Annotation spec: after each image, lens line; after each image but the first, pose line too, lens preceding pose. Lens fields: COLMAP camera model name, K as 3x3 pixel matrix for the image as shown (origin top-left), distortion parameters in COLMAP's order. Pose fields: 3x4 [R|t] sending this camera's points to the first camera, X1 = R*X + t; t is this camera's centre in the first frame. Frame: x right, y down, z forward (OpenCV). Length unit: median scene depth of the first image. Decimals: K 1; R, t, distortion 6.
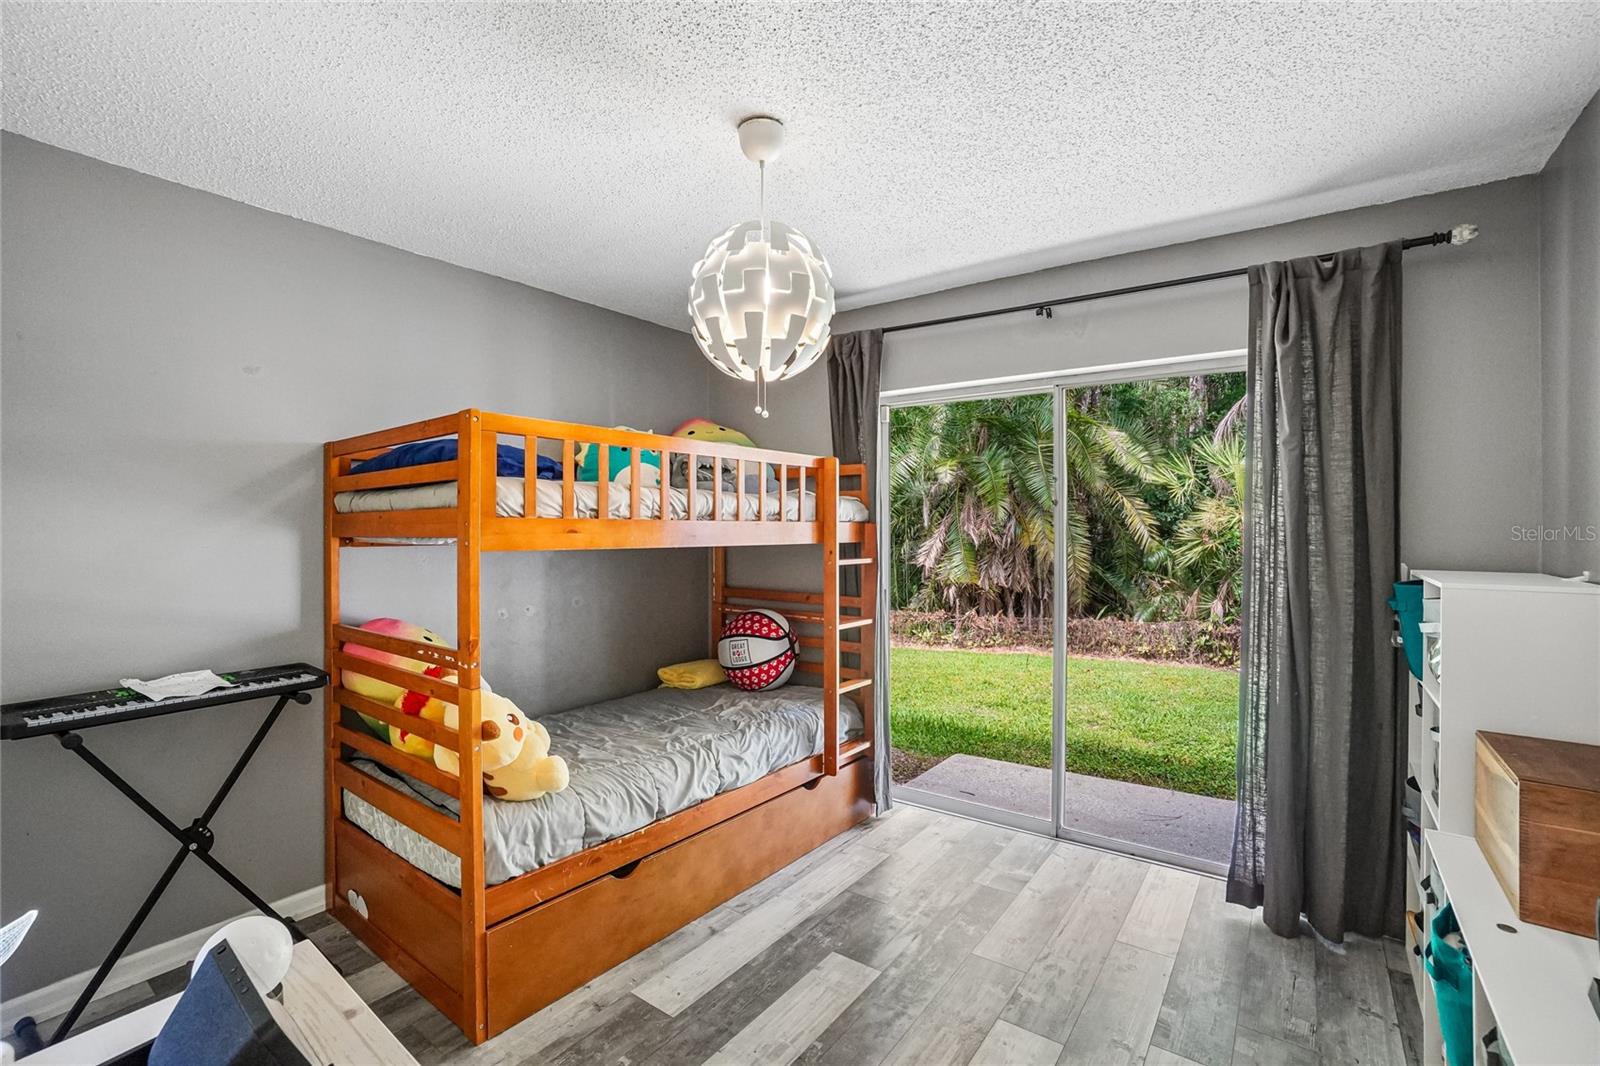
lens RADIAL K [[707.0, 0, 794.0], [0, 707.0, 527.8], [0, 0, 1]] dist [-0.057727, 0.018560]
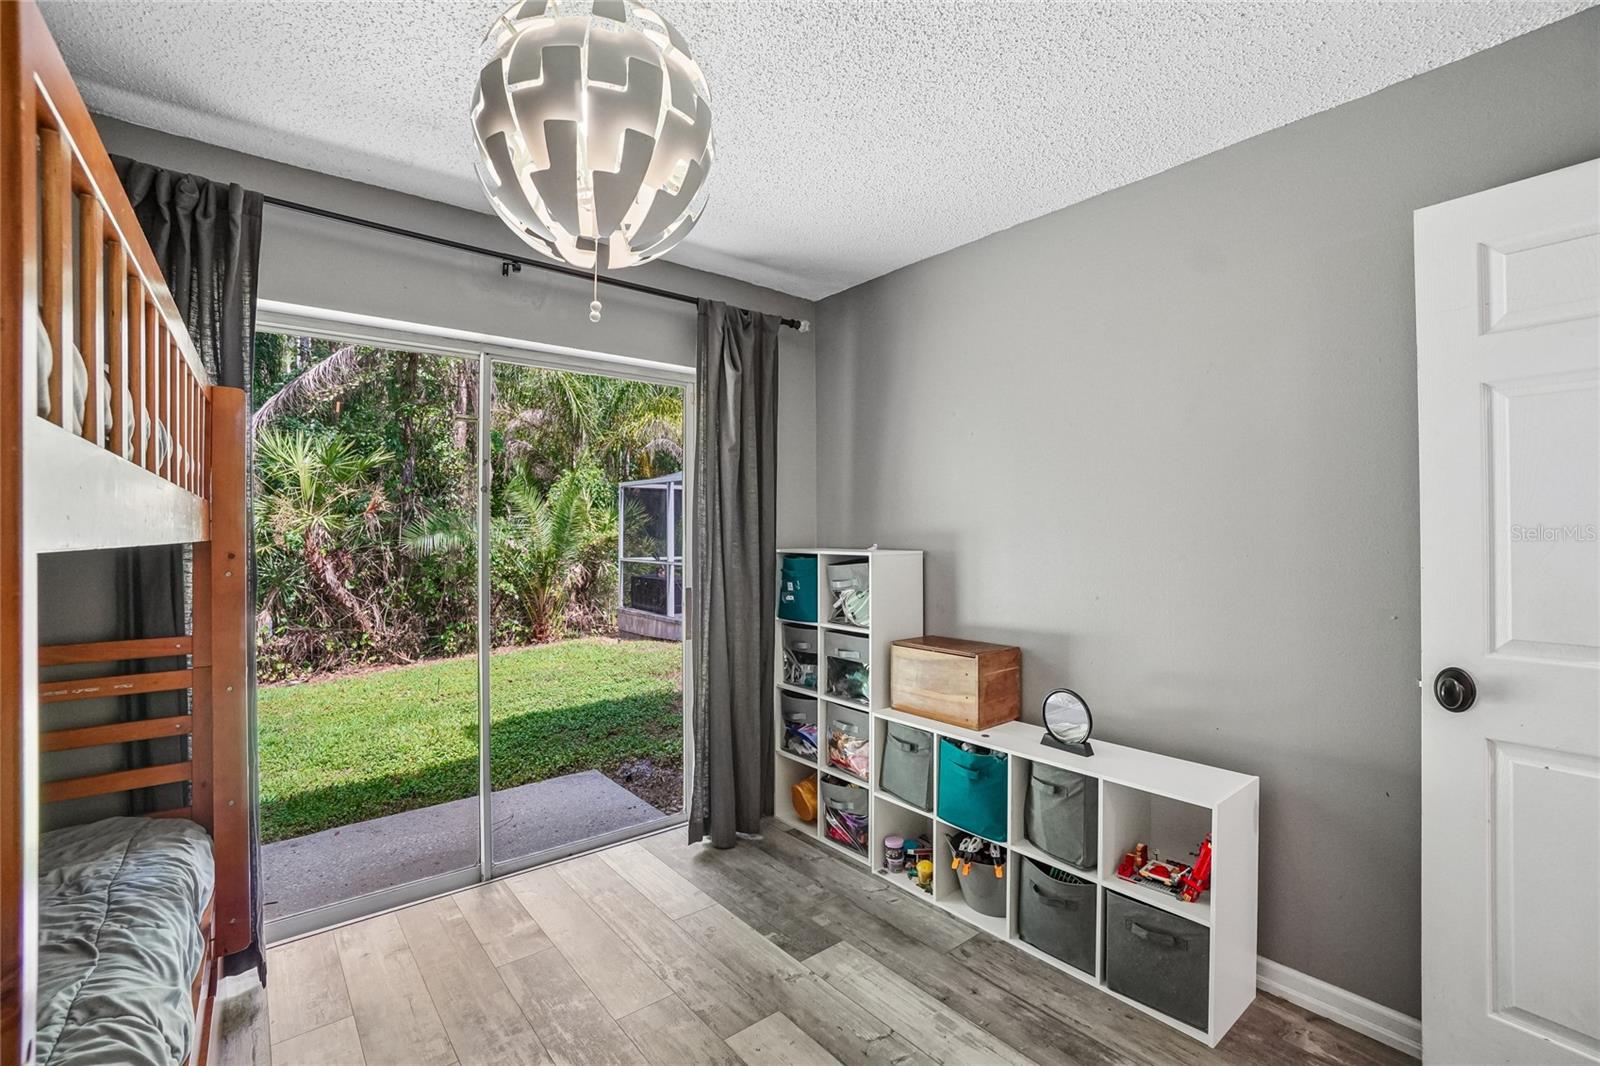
lens RADIAL K [[707.0, 0, 801.4], [0, 707.0, 530.6], [0, 0, 1]] dist [-0.057727, 0.018560]
pose [[0.240964, -0.000340, 0.970534, -0.382456], [0.005495, 0.999984, -0.001014, 0.018175], [-0.970518, 0.005578, 0.240962, 0.443242]]
